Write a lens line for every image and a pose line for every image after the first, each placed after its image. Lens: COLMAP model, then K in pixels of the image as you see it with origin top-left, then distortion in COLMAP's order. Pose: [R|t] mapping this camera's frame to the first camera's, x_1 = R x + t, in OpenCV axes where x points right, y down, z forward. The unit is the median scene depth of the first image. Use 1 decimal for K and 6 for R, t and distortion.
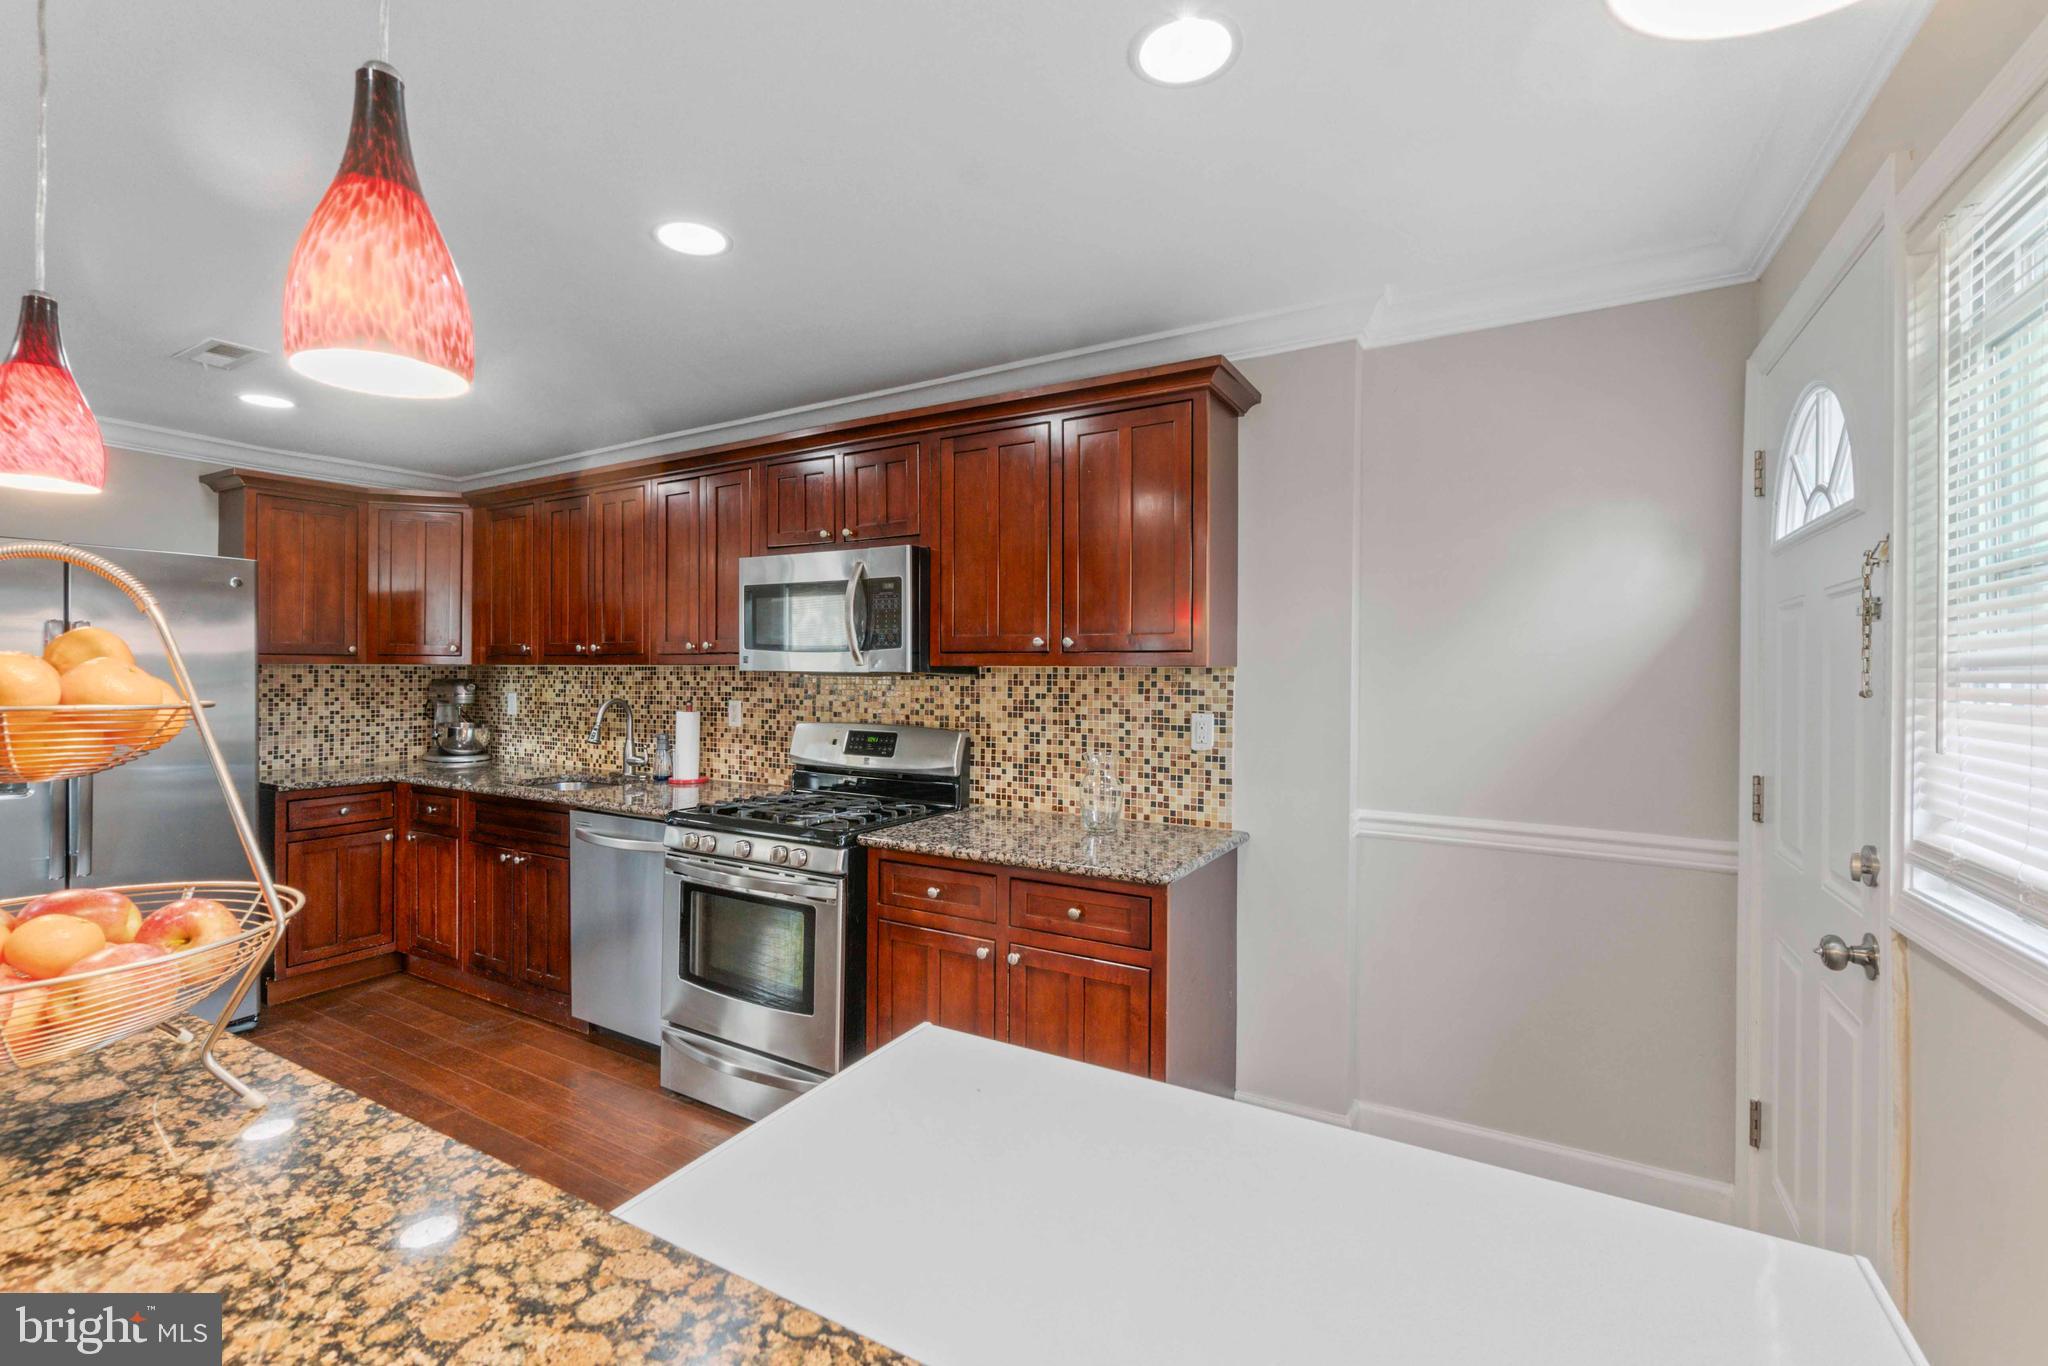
lens RADIAL K [[892.9, 0, 1007.7], [0, 892.9, 675.5], [0, 0, 1]] dist [-0.004535, 0.000830]
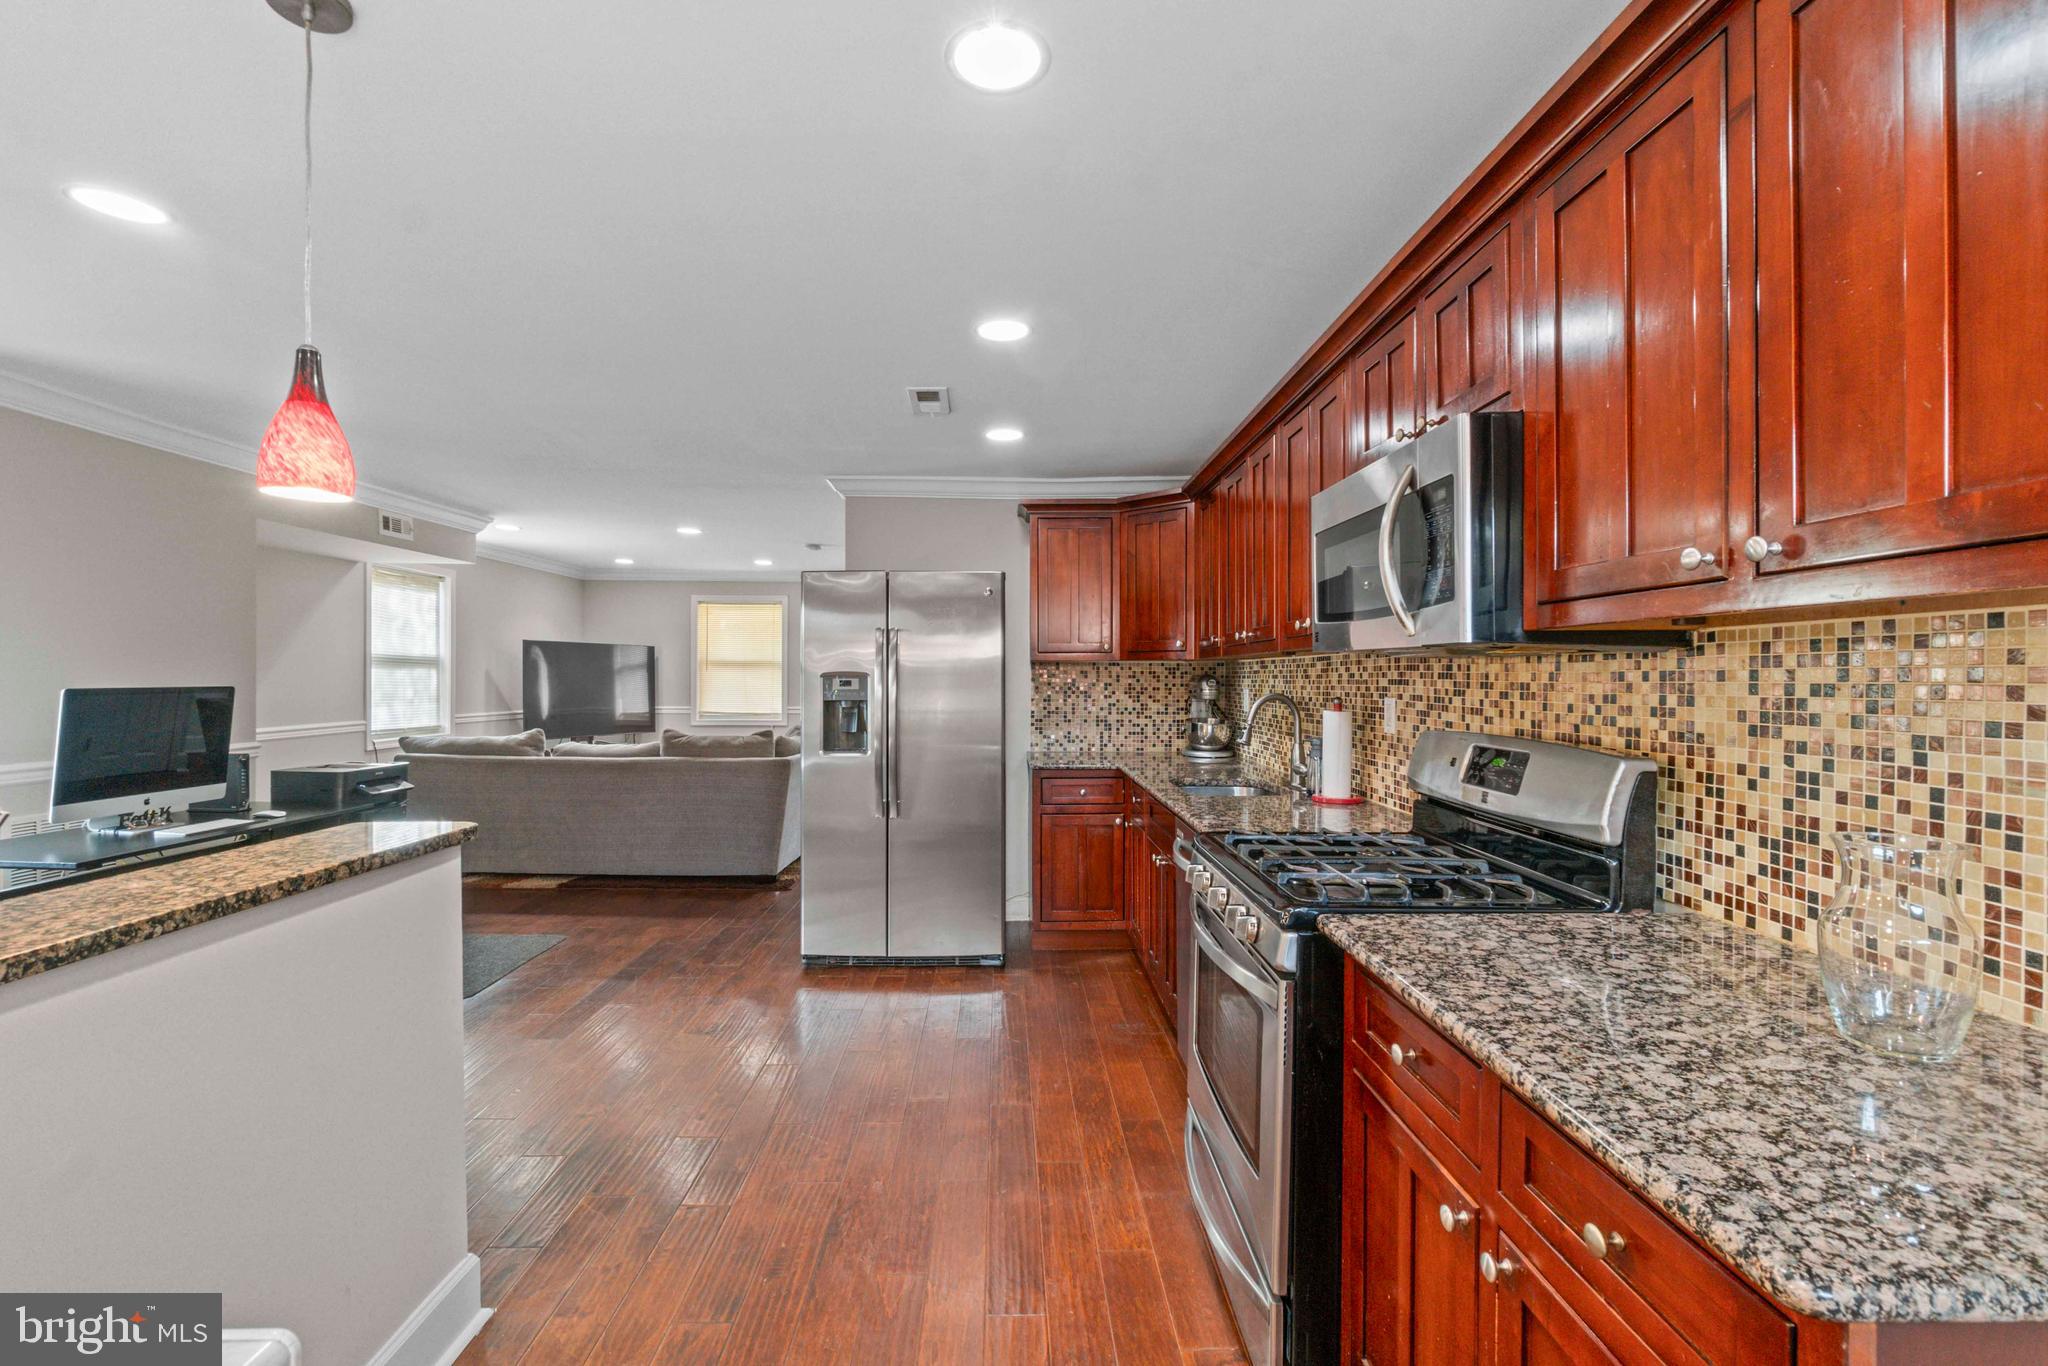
lens RADIAL K [[892.9, 0, 1013.7], [0, 892.9, 682.9], [0, 0, 1]] dist [-0.004535, 0.000830]
pose [[0.521503, 0.001312, -0.853248, 0.191002], [-0.002288, 0.999997, 0.000139, 0.019373], [0.853246, 0.001880, 0.521505, 0.415607]]
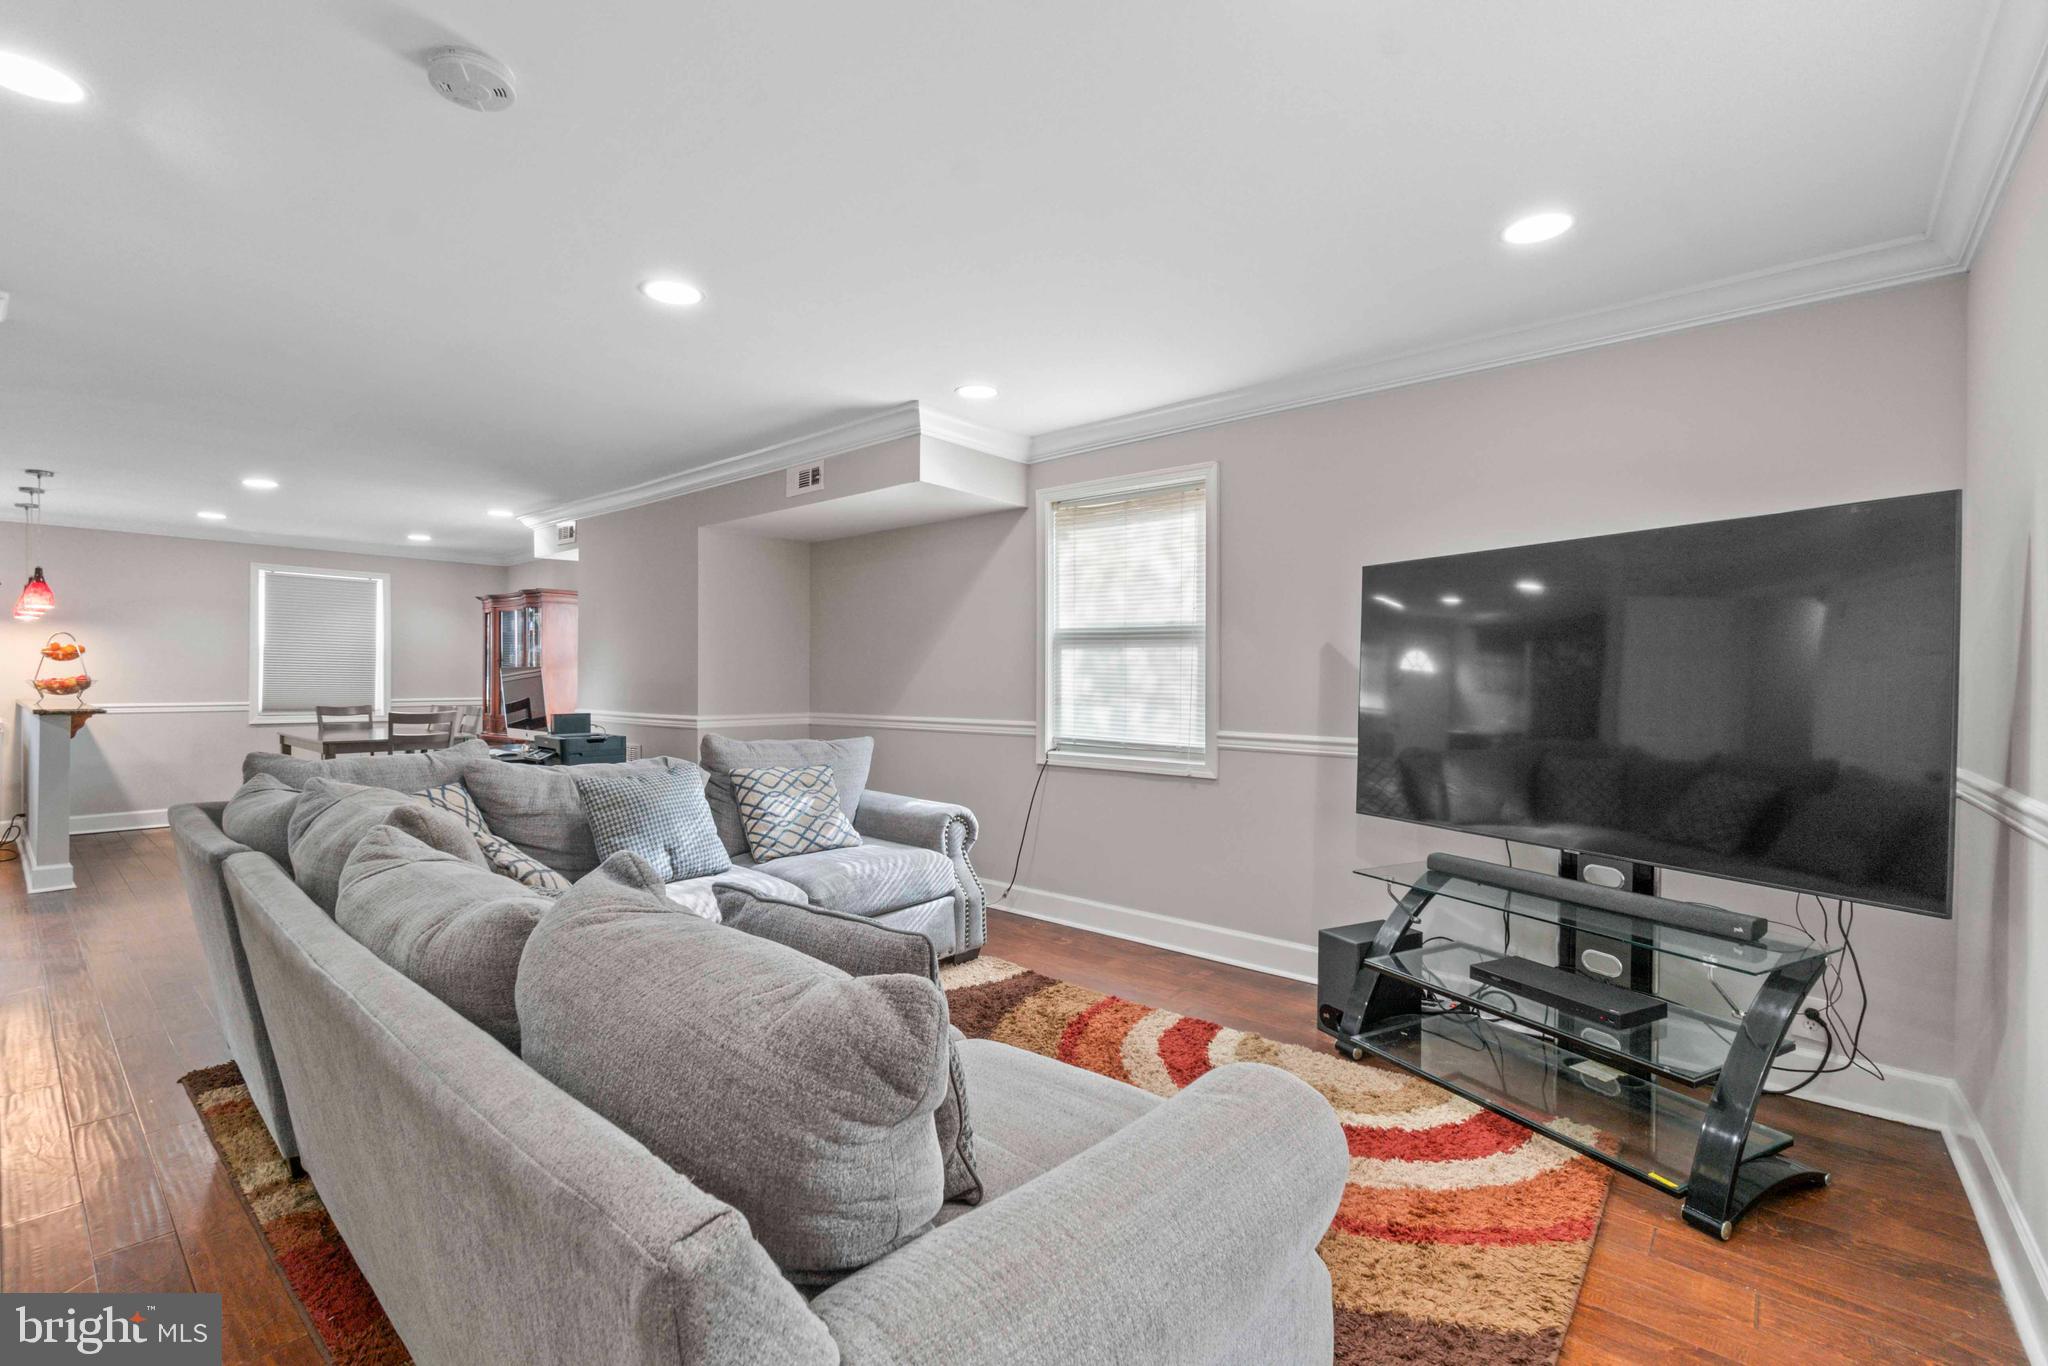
lens RADIAL K [[892.9, 0, 1015.7], [0, 892.9, 681.3], [0, 0, 1]] dist [-0.004535, 0.000830]
pose [[-0.983726, -0.013462, 0.179171, -2.459793], [-0.012098, 0.999889, 0.008704, 0.028680], [-0.179268, 0.006395, -0.983779, 1.644084]]
